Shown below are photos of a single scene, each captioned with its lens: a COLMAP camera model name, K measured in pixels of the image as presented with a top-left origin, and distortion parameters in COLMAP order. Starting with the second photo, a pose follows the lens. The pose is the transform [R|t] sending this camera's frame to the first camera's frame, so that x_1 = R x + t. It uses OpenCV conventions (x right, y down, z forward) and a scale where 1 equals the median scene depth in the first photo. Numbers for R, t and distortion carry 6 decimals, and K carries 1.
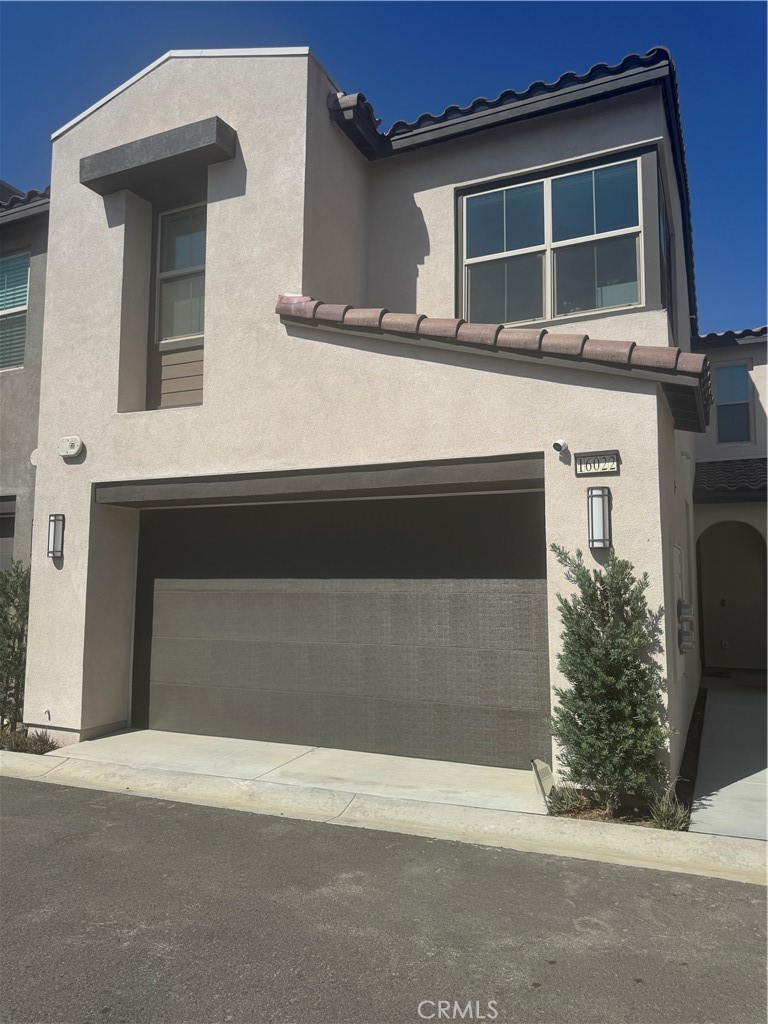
lens RADIAL K [[723.9, 0, 406.6], [0, 723.9, 508.1], [0, 0, 1]] dist [0.002689, 0.003127]
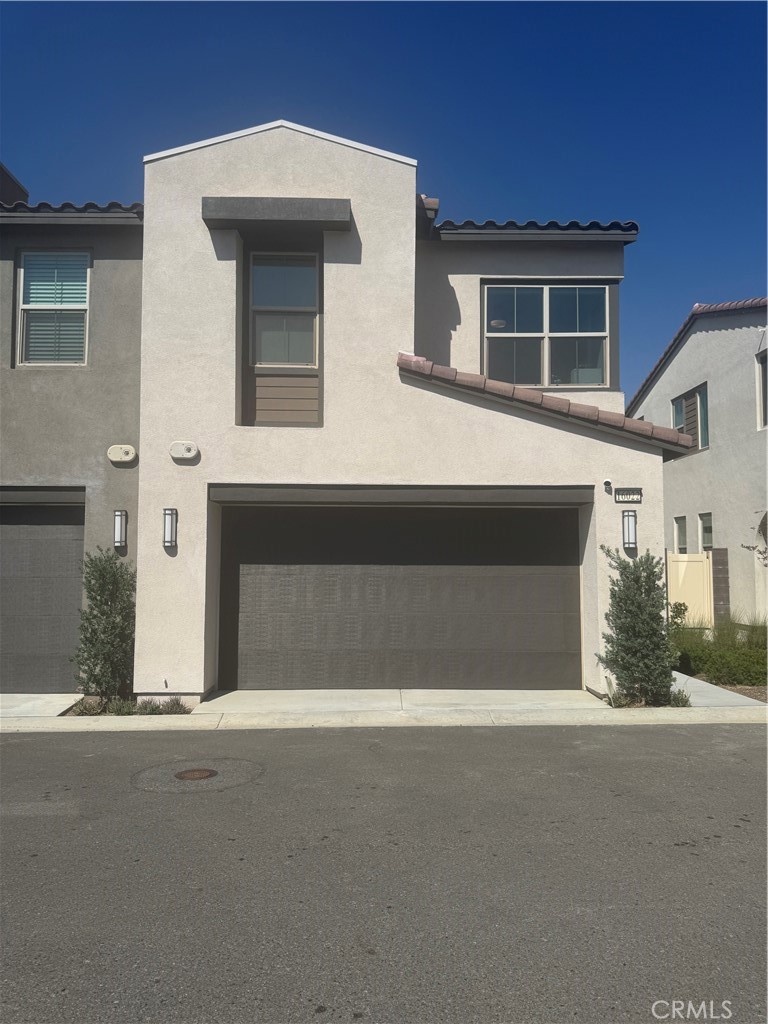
lens RADIAL K [[709.5, 0, 384.0], [0, 709.5, 512.0], [0, 0, 1]] dist [0.054345, -0.057458]
pose [[0.906278, 0.028013, 0.421752, -0.688737], [-0.043855, 0.998648, 0.027907, -0.034254], [-0.420400, -0.043788, 0.906282, -0.167469]]
